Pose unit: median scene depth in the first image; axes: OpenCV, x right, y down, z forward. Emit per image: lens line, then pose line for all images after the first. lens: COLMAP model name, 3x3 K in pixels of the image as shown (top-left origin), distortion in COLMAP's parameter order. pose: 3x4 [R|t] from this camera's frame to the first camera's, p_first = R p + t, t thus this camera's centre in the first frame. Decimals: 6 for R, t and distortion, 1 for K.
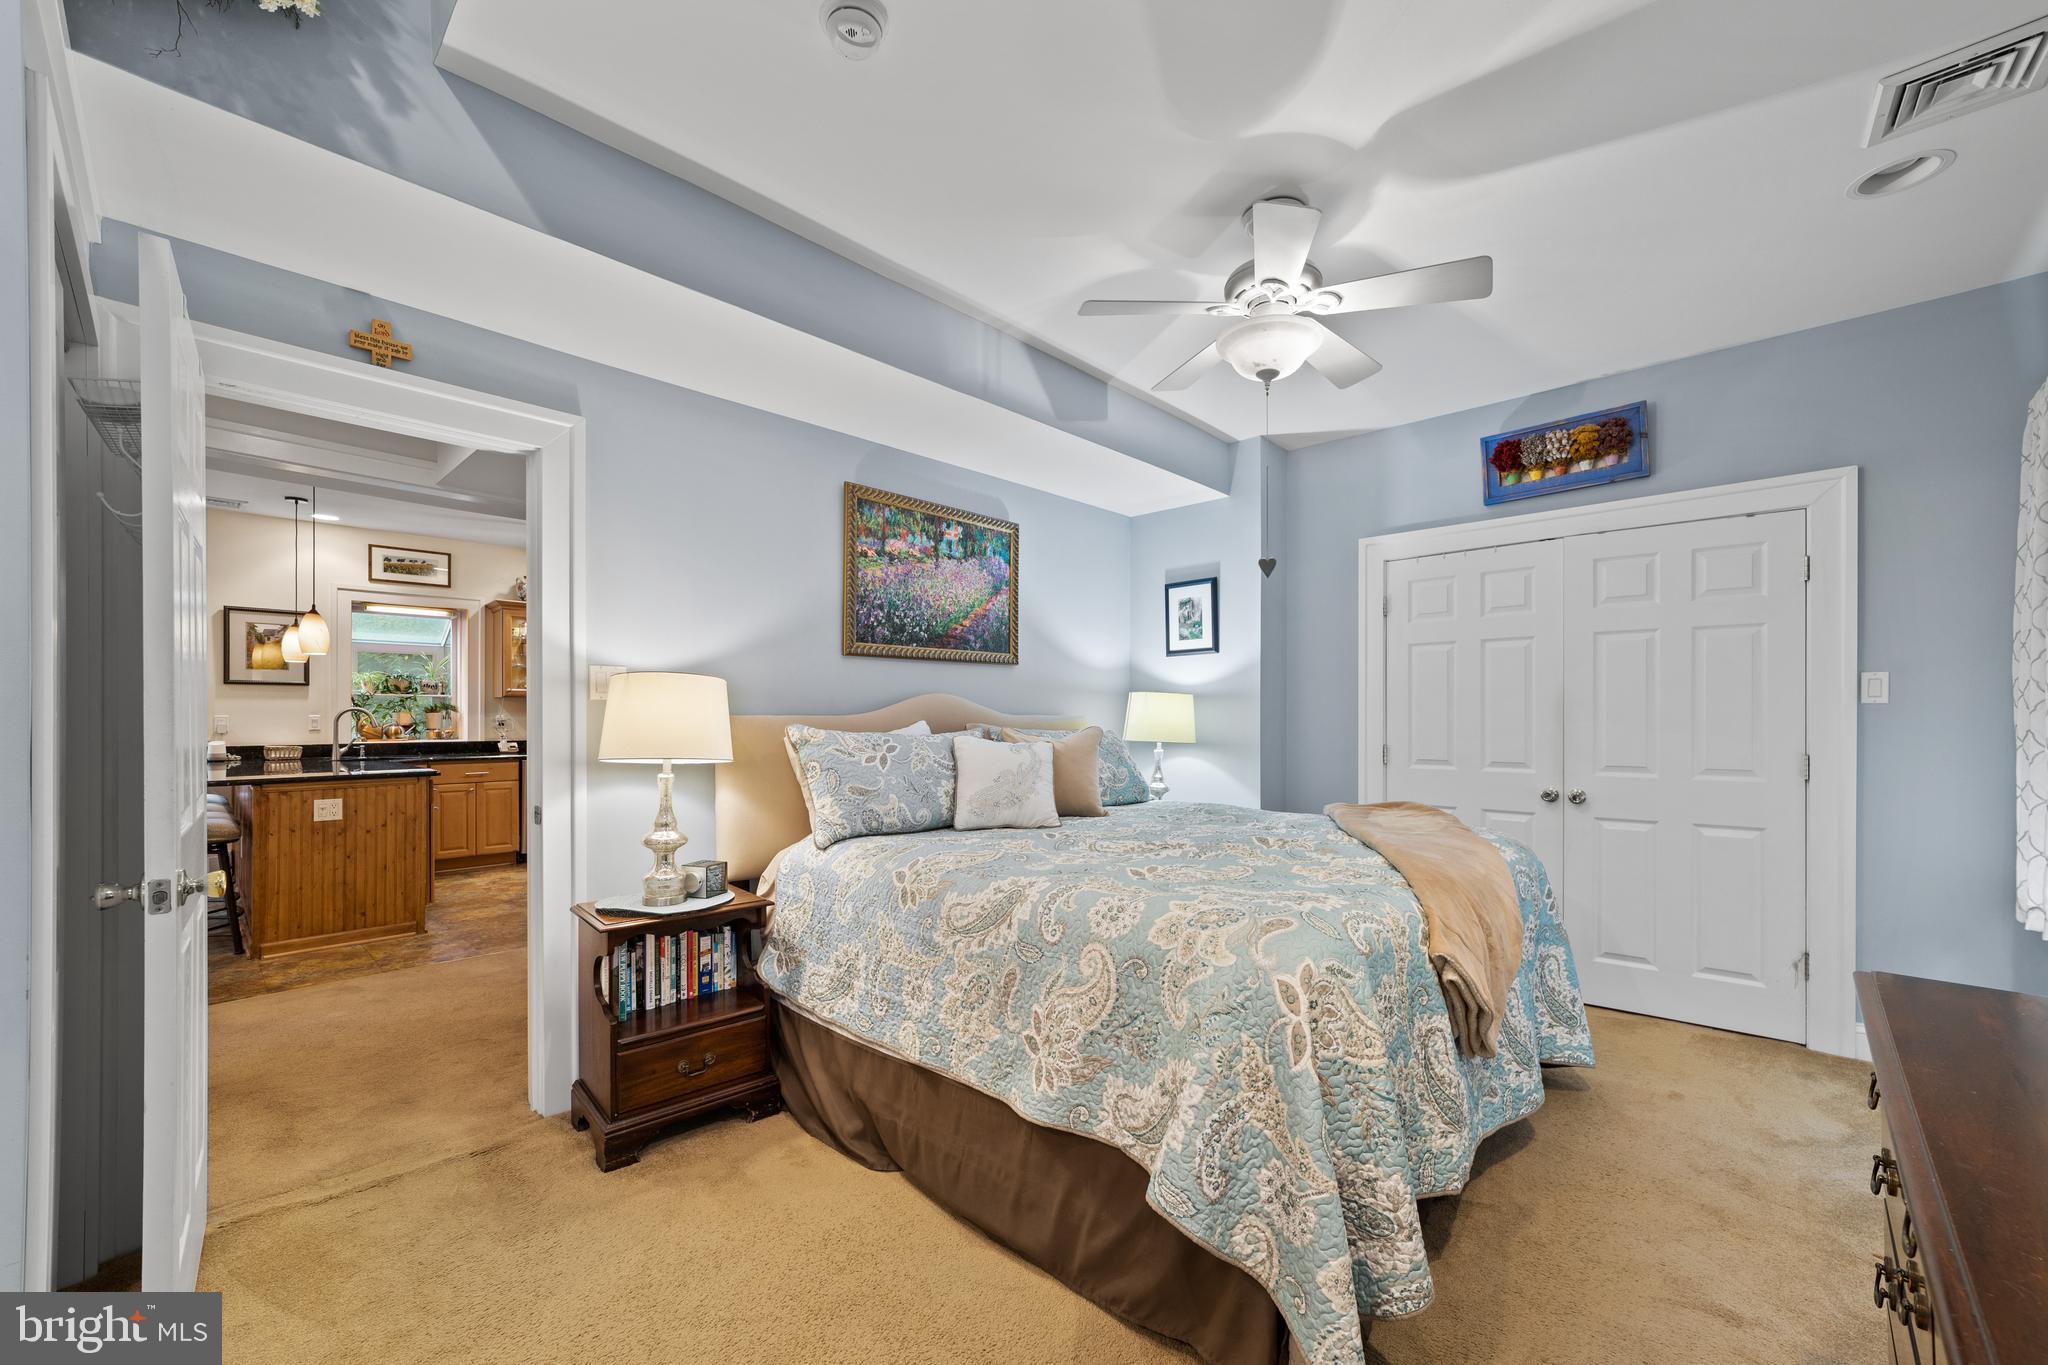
lens RADIAL K [[795.8, 0, 1044.5], [0, 795.8, 710.1], [0, 0, 1]] dist [-0.013199, 0.001652]
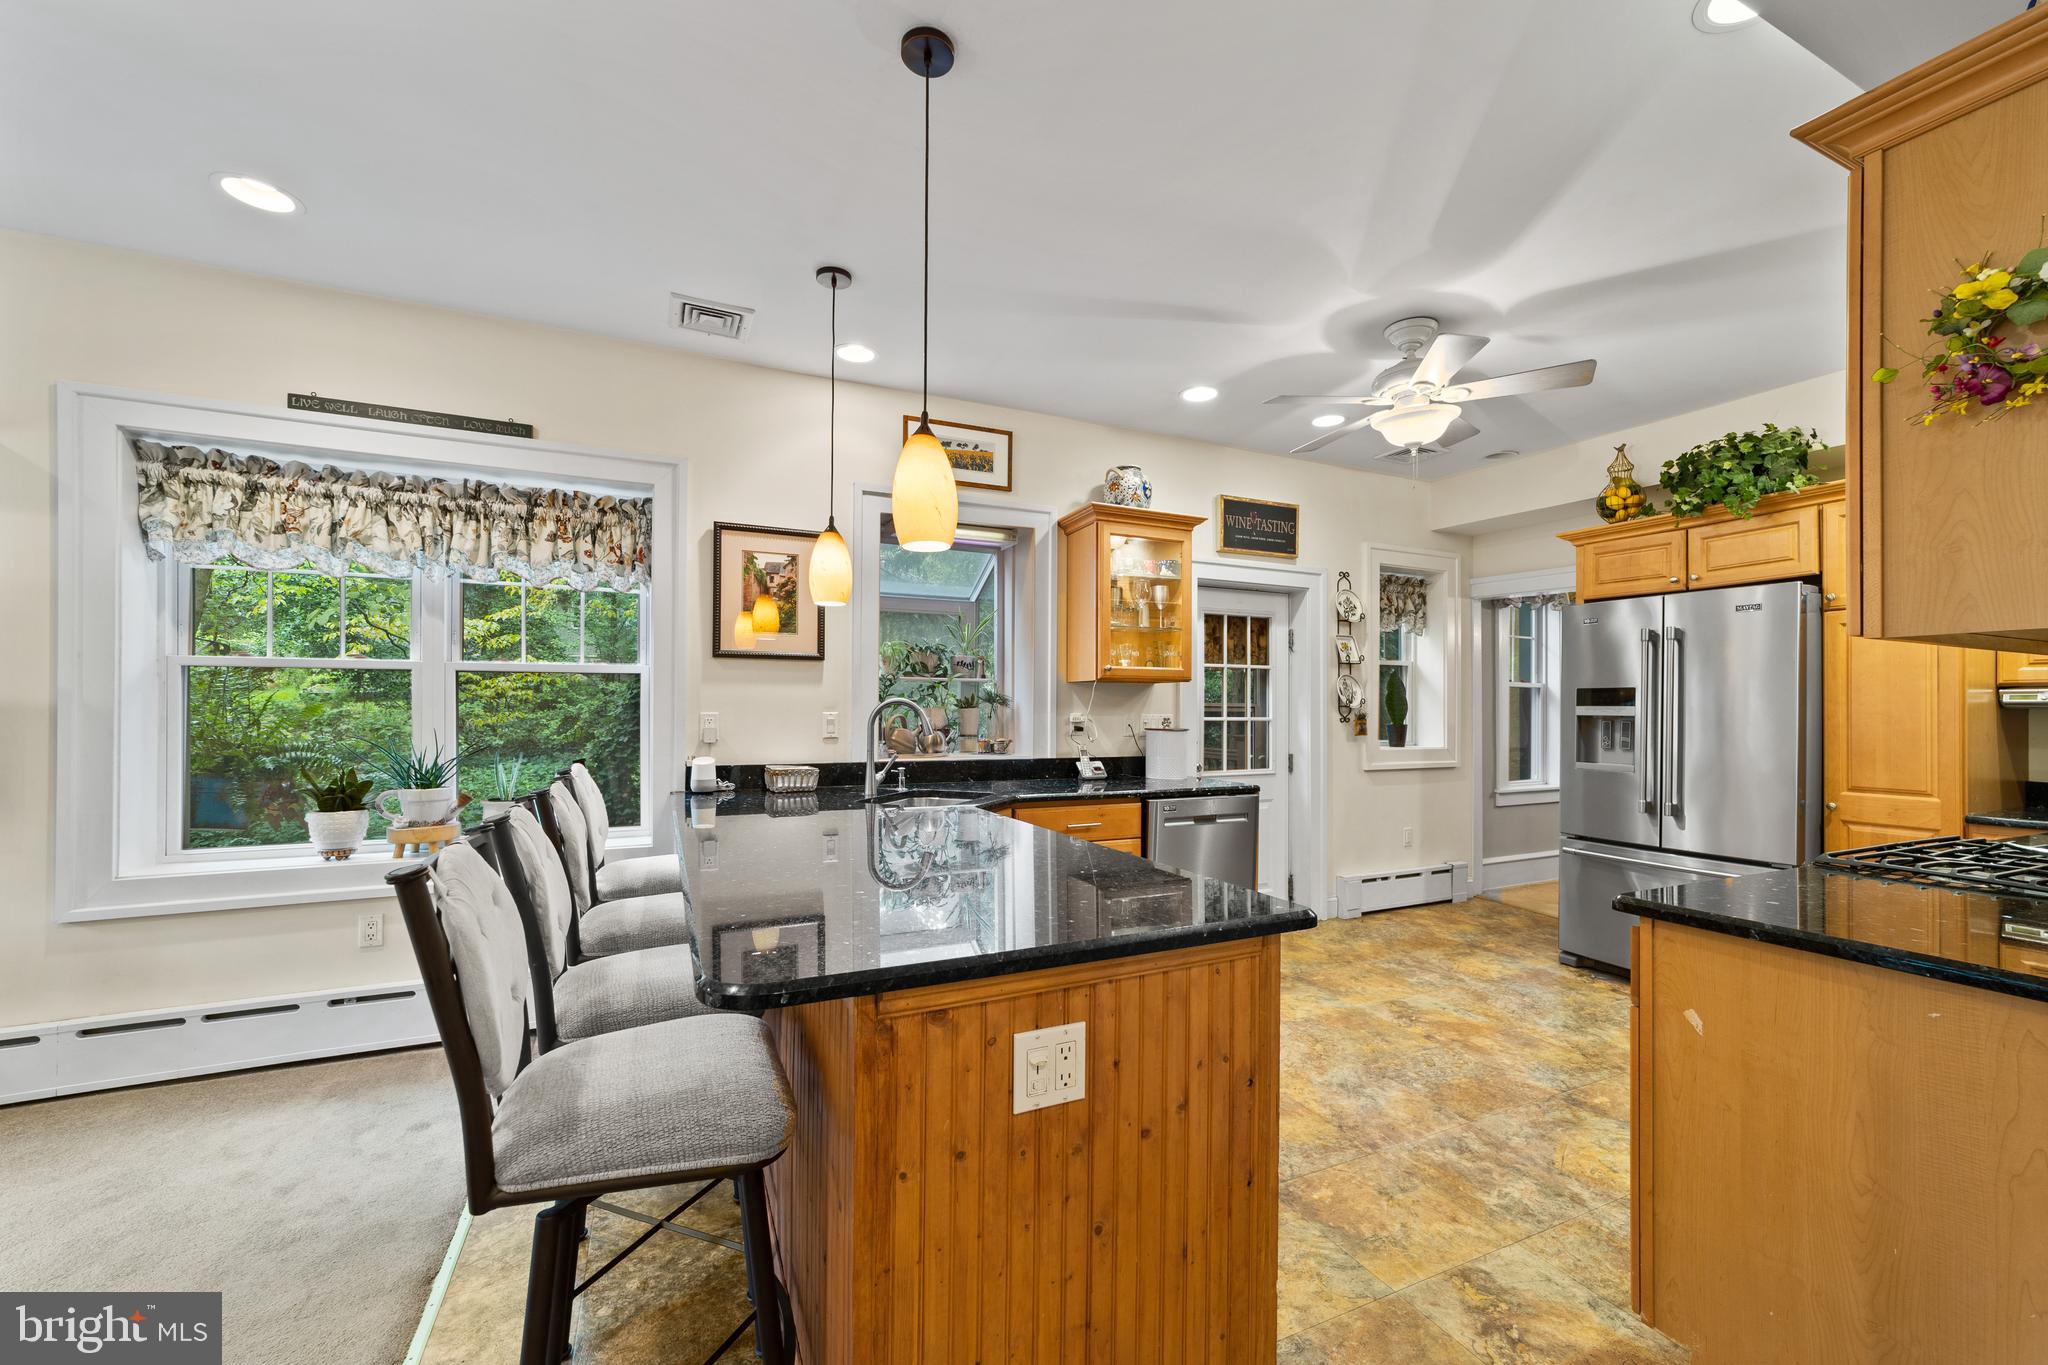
lens RADIAL K [[795.8, 0, 1015.9], [0, 795.8, 700.7], [0, 0, 1]] dist [-0.013199, 0.001652]
pose [[0.914982, -0.000584, -0.403494, -0.597549], [-0.002243, 0.999976, -0.006536, 0.001721], [0.403489, 0.006885, 0.914959, 0.549212]]
